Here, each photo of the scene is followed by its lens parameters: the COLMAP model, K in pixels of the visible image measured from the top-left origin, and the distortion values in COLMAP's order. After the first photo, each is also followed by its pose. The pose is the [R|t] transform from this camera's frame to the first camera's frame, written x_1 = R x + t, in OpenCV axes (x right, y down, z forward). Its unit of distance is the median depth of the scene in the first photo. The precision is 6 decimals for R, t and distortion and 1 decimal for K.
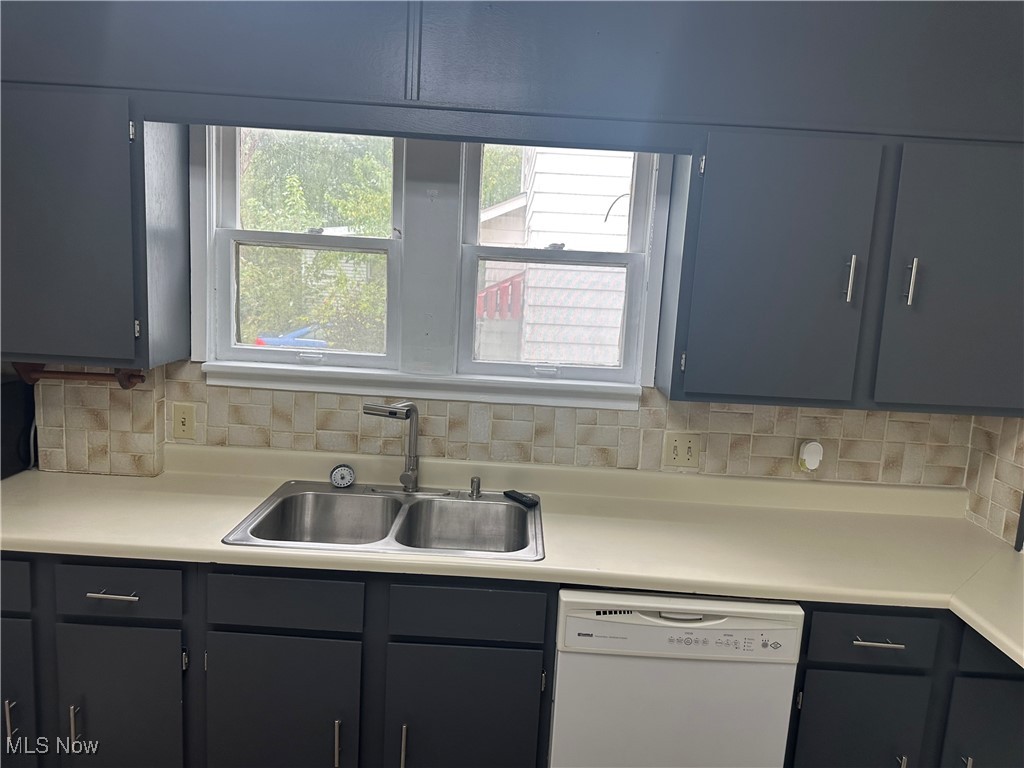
lens RADIAL K [[720.3, 0, 512.0], [0, 720.3, 384.0], [0, 0, 1]] dist [0.117016, -0.181546]
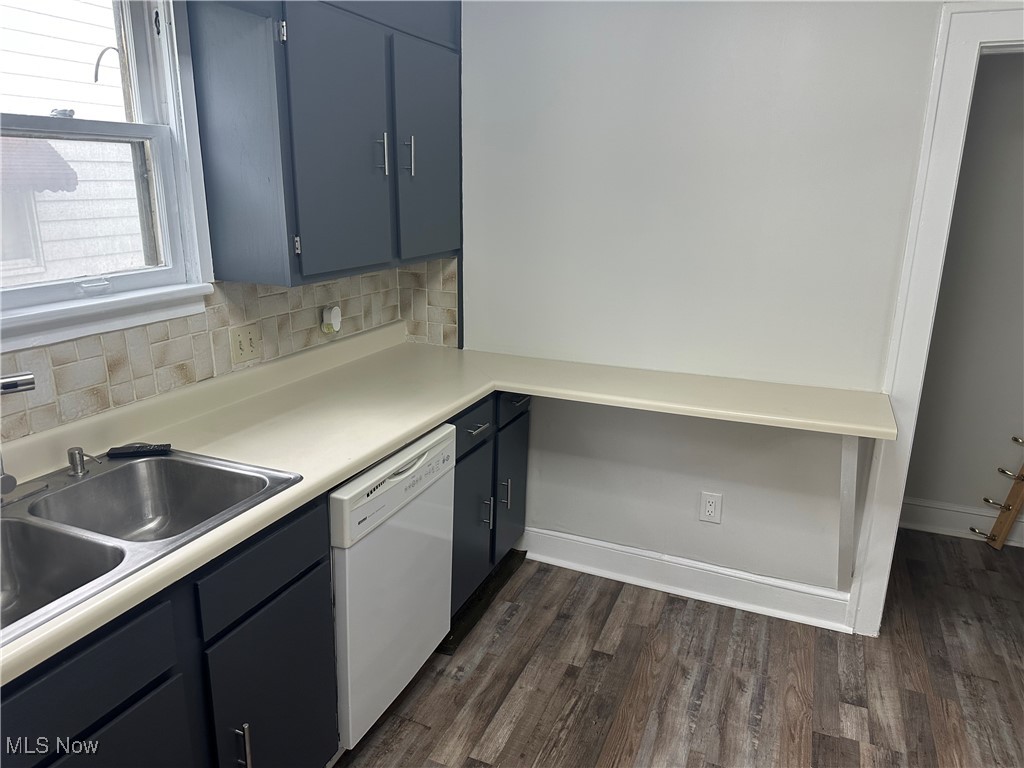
lens RADIAL K [[720.3, 0, 512.0], [0, 720.3, 384.0], [0, 0, 1]] dist [0.117016, -0.181546]
pose [[0.377032, -0.295123, 0.877923, -0.494328], [0.155131, 0.954608, 0.254279, -0.048487], [-0.913116, 0.040322, 0.405700, 0.293683]]
